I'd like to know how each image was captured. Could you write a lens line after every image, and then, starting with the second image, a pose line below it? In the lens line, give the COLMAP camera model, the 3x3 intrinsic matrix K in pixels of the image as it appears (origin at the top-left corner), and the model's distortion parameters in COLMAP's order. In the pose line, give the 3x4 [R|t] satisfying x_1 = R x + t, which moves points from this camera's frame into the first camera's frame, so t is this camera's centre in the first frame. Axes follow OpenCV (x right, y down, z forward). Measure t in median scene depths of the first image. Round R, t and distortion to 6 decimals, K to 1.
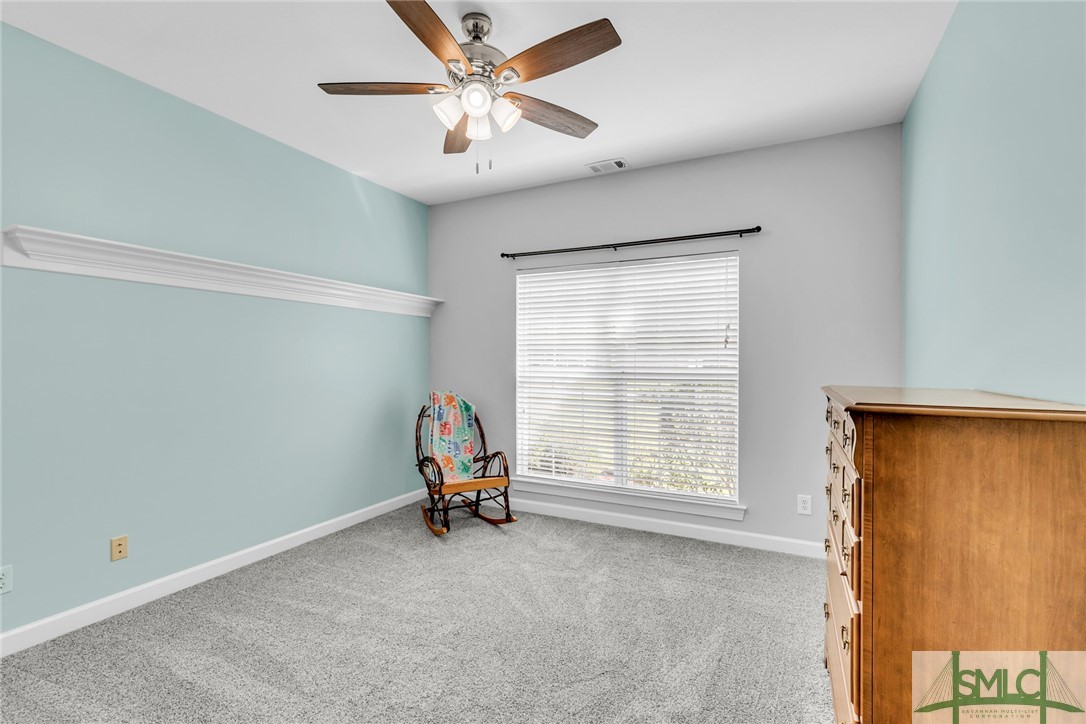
lens RADIAL K [[495.6, 0, 544.4], [0, 495.6, 363.7], [0, 0, 1]] dist [0.011443, -0.001767]
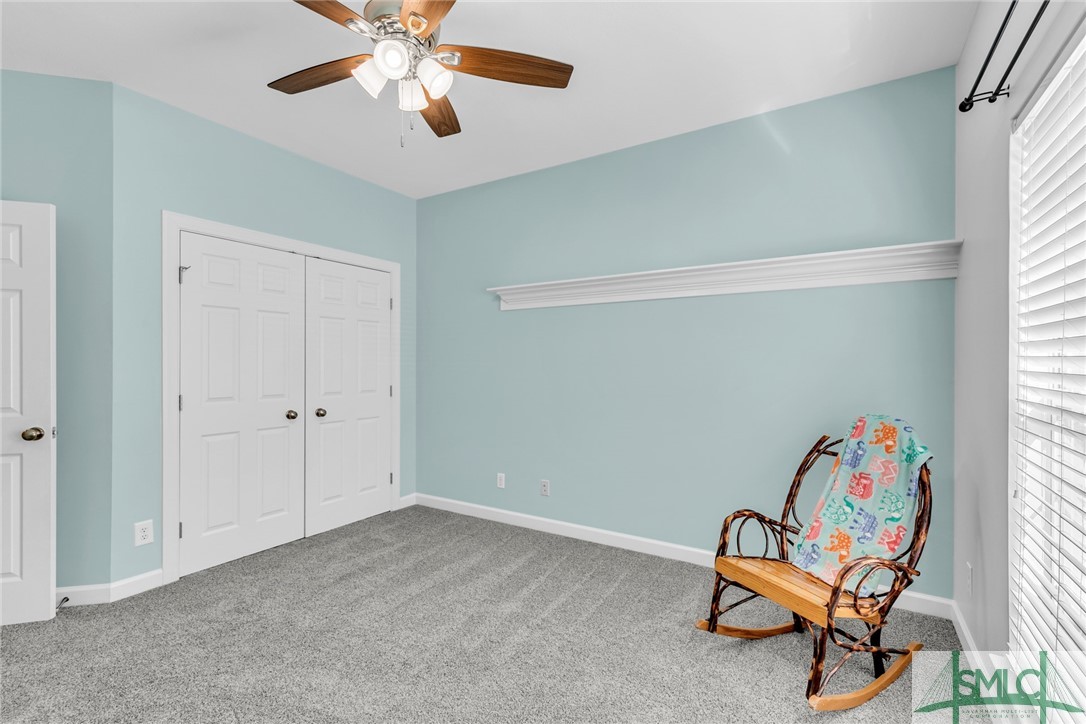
lens RADIAL K [[495.6, 0, 545.2], [0, 495.6, 366.1], [0, 0, 1]] dist [0.011443, -0.001767]
pose [[-0.111236, -0.002947, -0.993790, 0.382078], [-0.006225, 0.999978, -0.002269, 0.004712], [0.993774, 0.005934, -0.111252, 0.721063]]
